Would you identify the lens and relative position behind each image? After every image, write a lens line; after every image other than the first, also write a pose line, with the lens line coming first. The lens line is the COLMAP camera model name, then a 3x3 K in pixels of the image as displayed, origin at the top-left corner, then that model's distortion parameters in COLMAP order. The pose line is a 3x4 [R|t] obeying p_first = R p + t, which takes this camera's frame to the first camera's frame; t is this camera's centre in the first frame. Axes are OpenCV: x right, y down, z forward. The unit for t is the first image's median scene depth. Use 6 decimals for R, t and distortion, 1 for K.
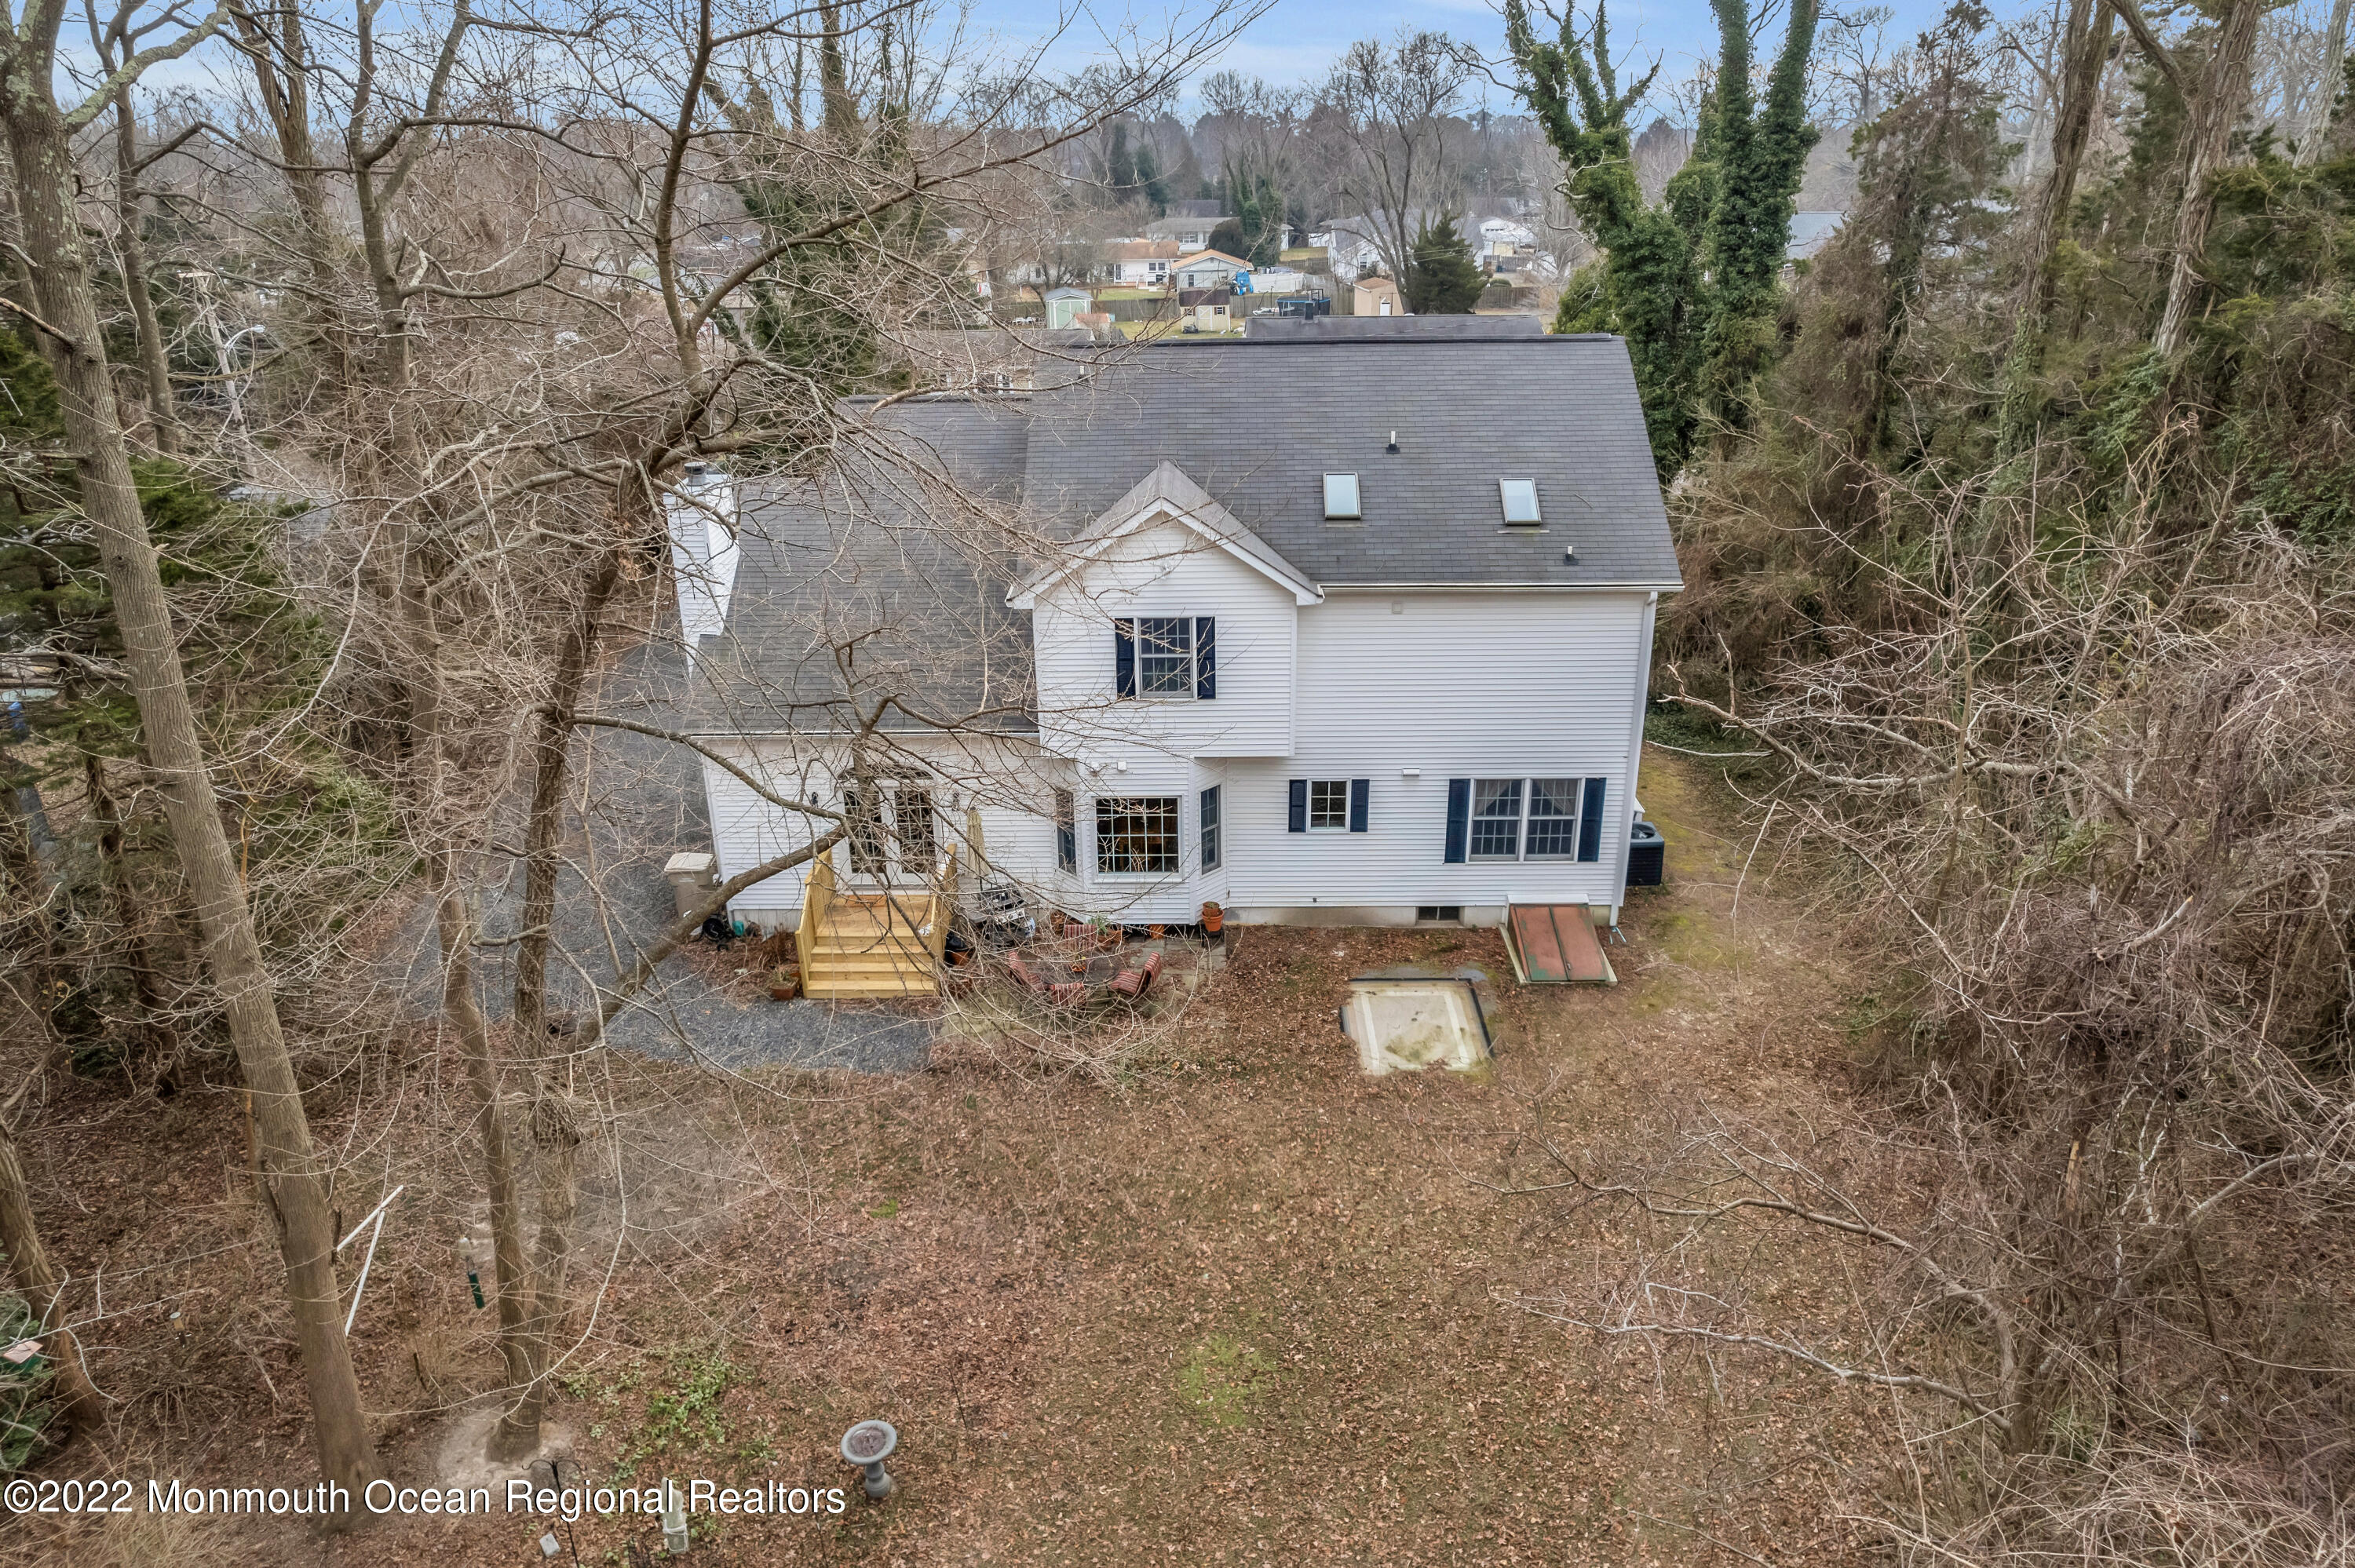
lens RADIAL K [[1543.9, 0, 1177.5], [0, 1543.9, 784.0], [0, 0, 1]] dist [-0.088634, 0.081450]
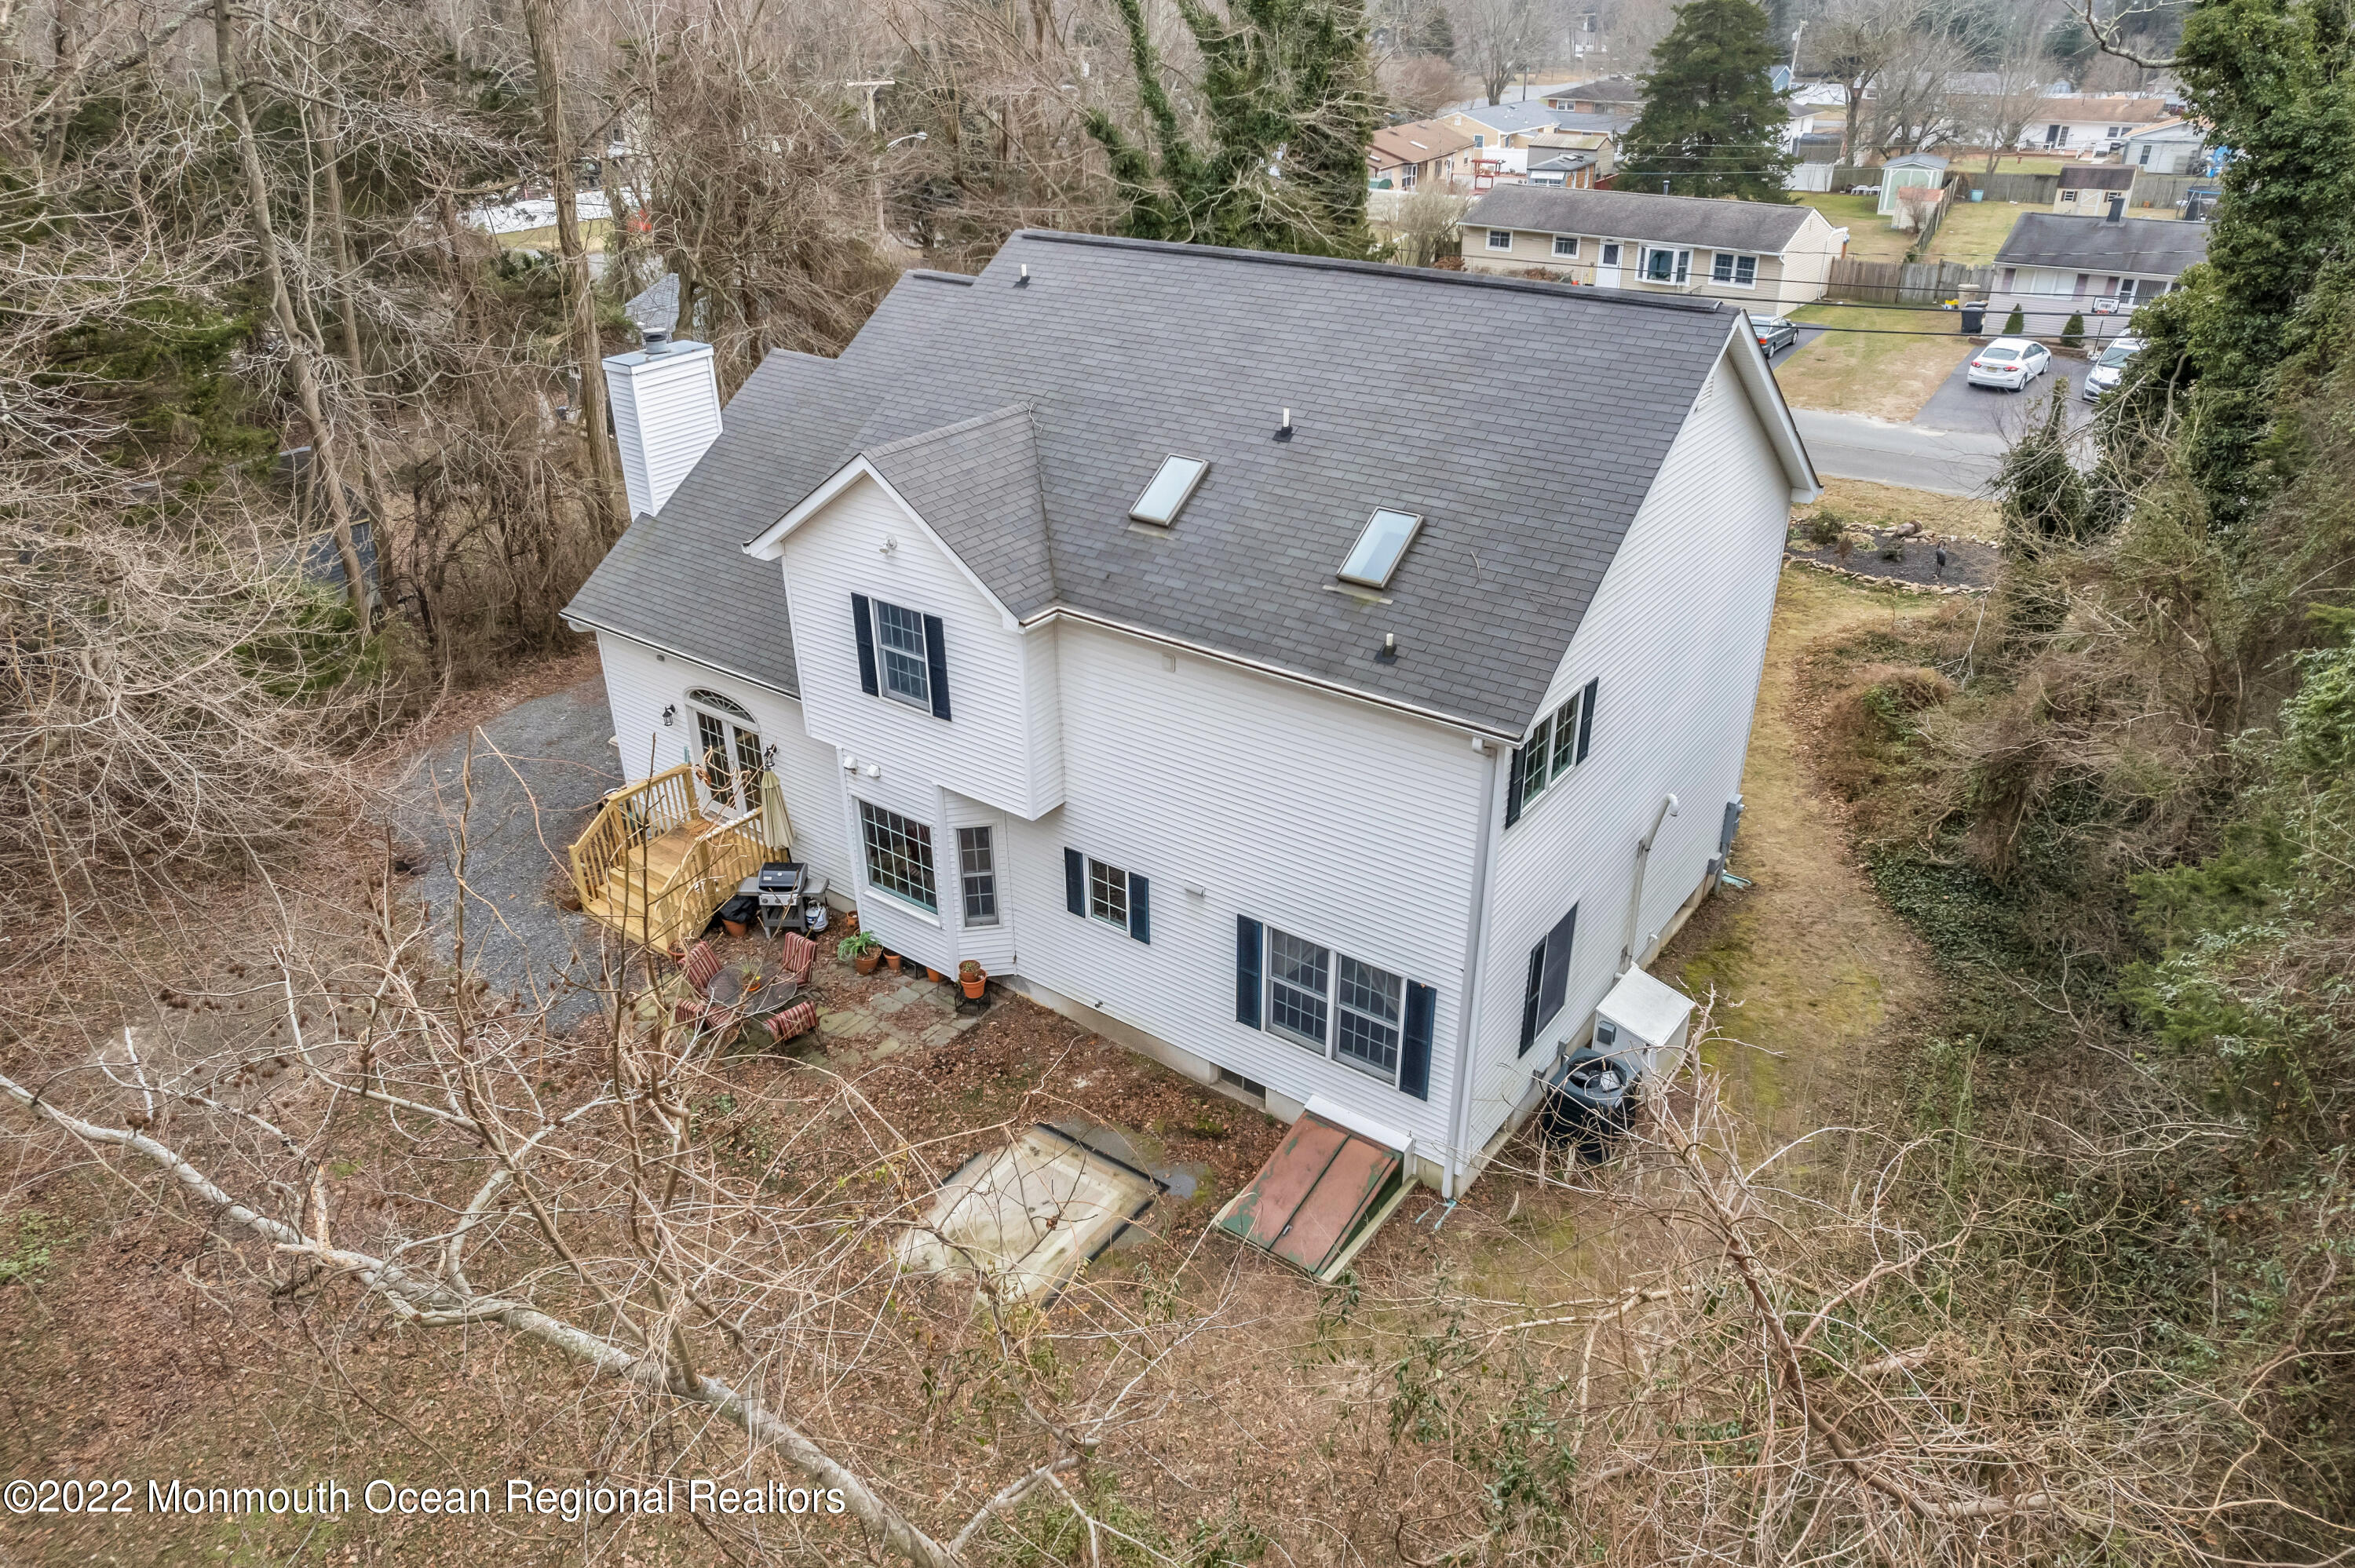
lens RADIAL K [[1543.9, 0, 1177.5], [0, 1543.9, 784.0], [0, 0, 1]] dist [-0.088634, 0.081450]
pose [[0.812886, 0.279063, -0.511214, 0.496867], [-0.226599, 0.960117, 0.163795, -0.169241], [0.536535, -0.017306, 0.843701, 0.389347]]
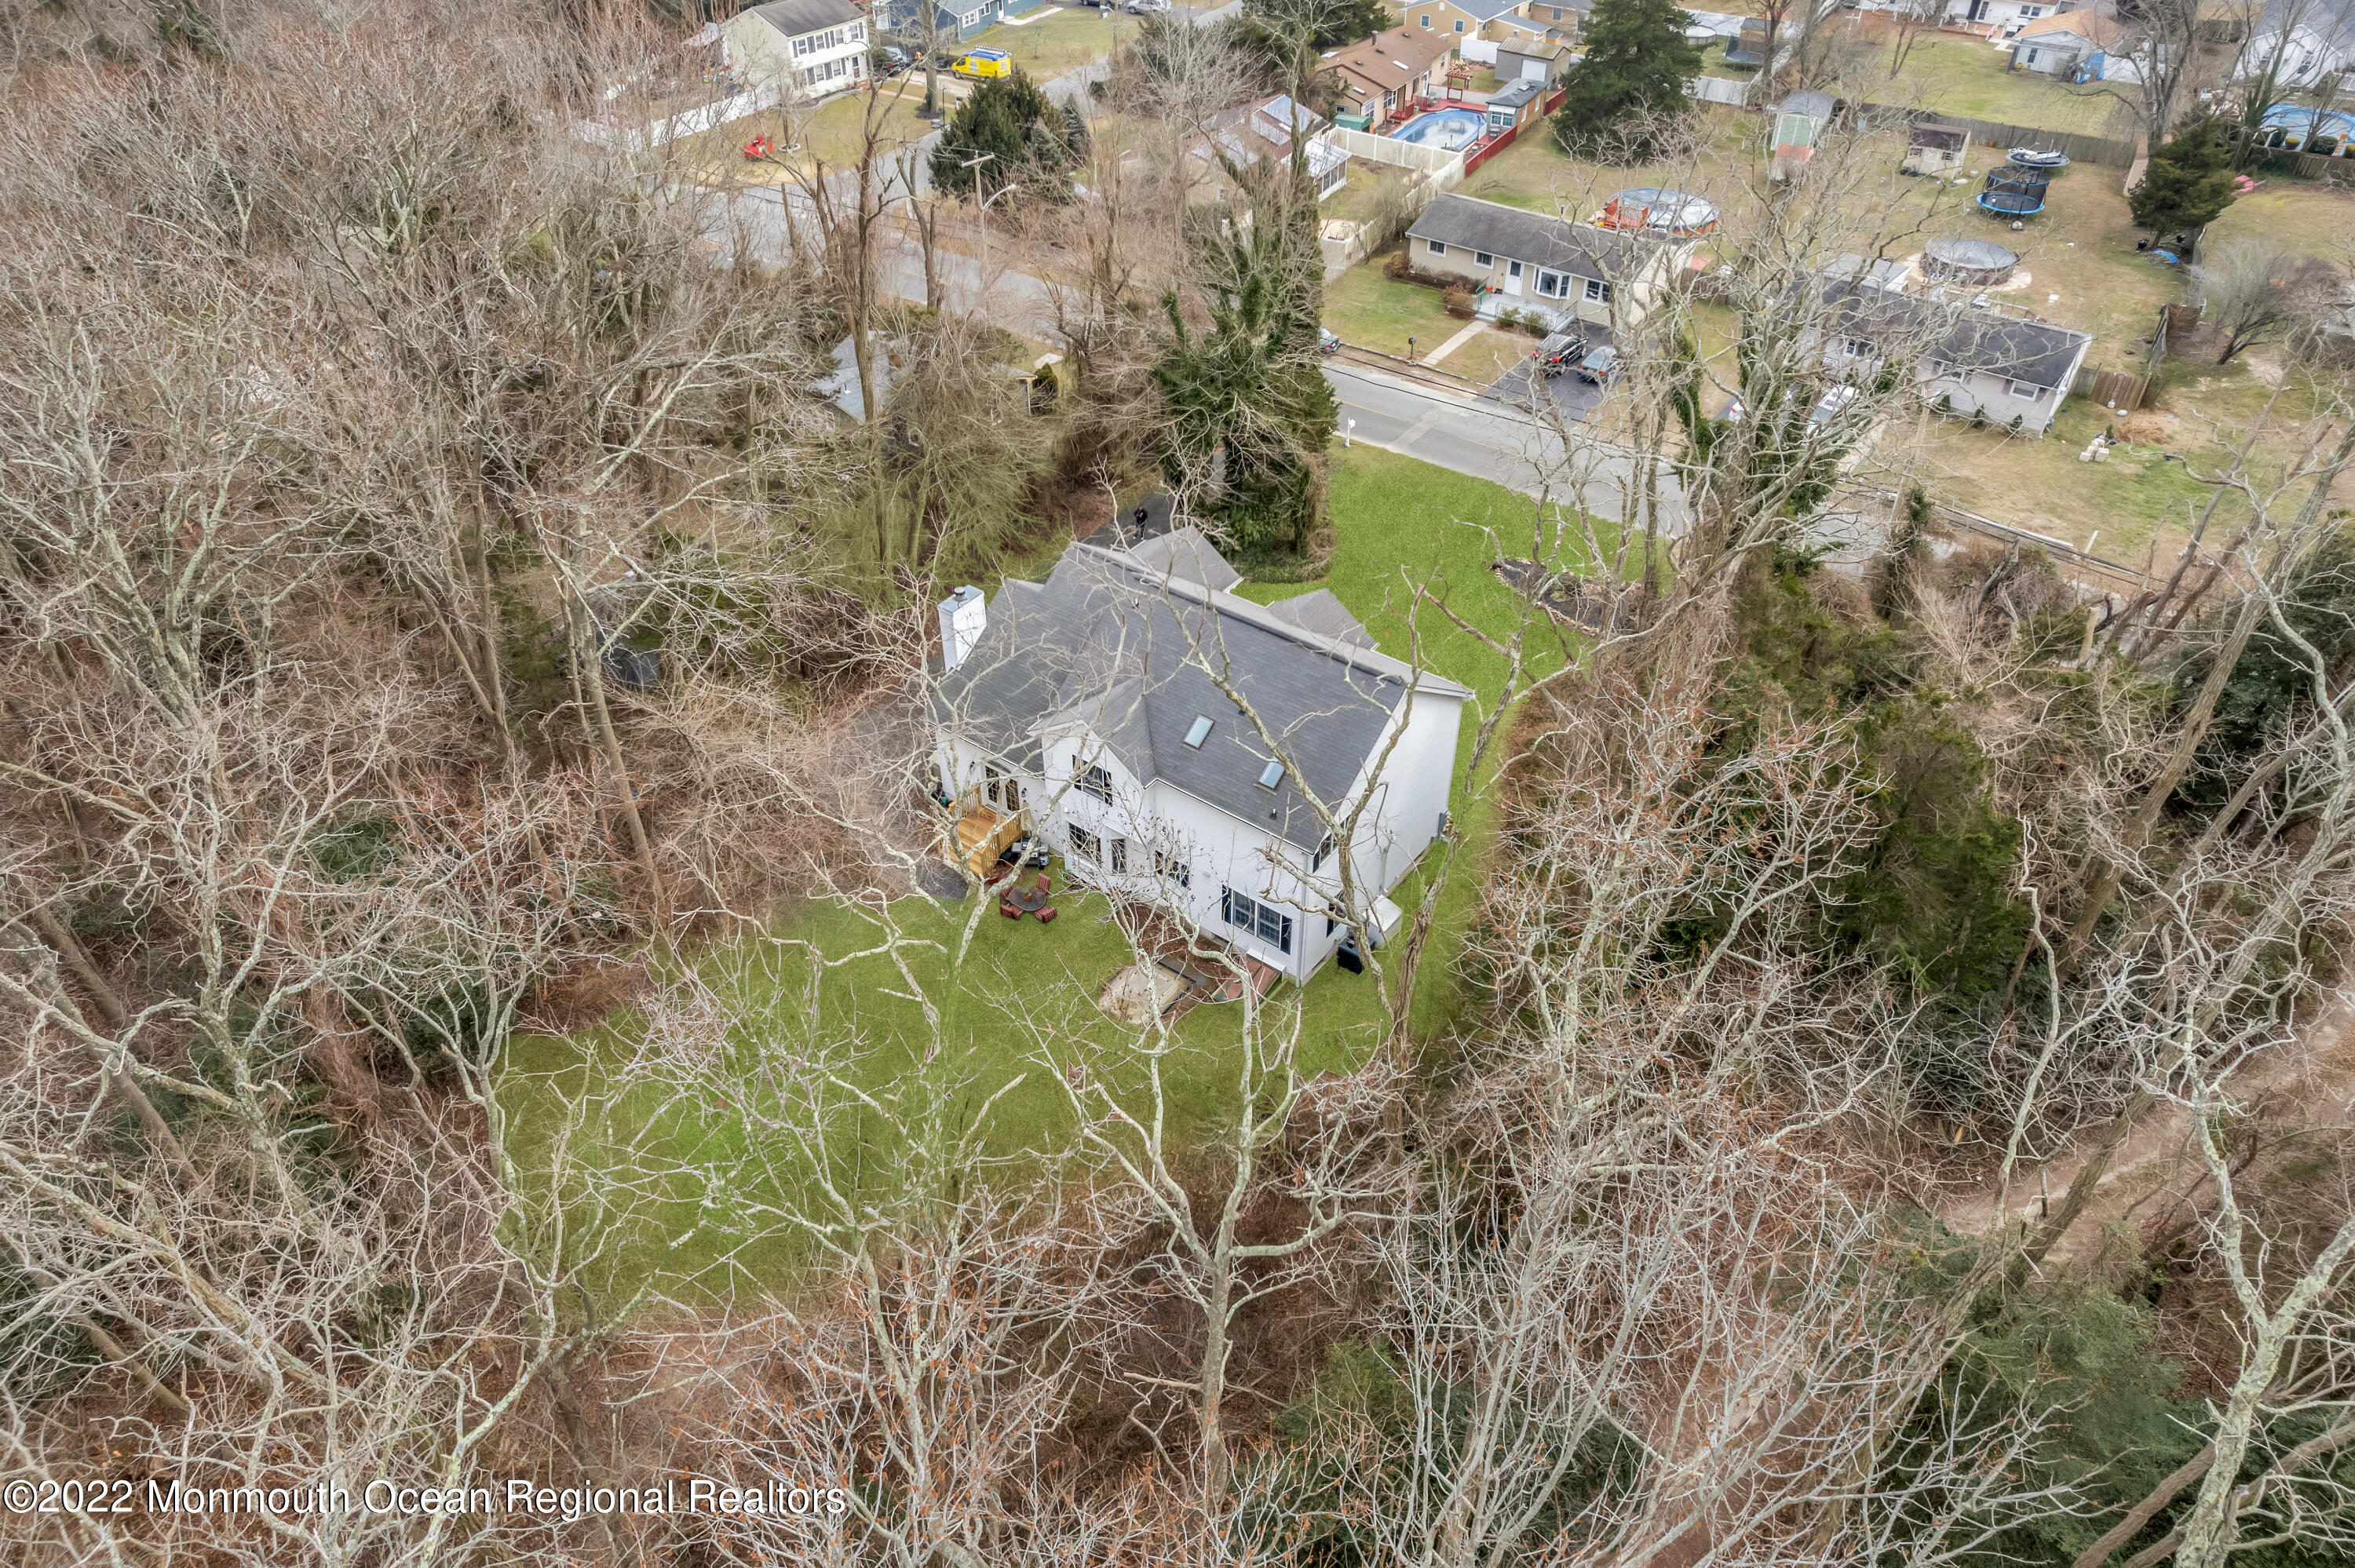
lens RADIAL K [[1517.6, 0, 1177.5], [0, 1517.6, 784.0], [0, 0, 1]] dist [-0.090880, 0.080213]
pose [[0.807302, 0.382194, -0.449656, 0.922034], [-0.232404, 0.906278, 0.353056, -0.760906], [0.542449, -0.180521, 0.820464, -0.538815]]
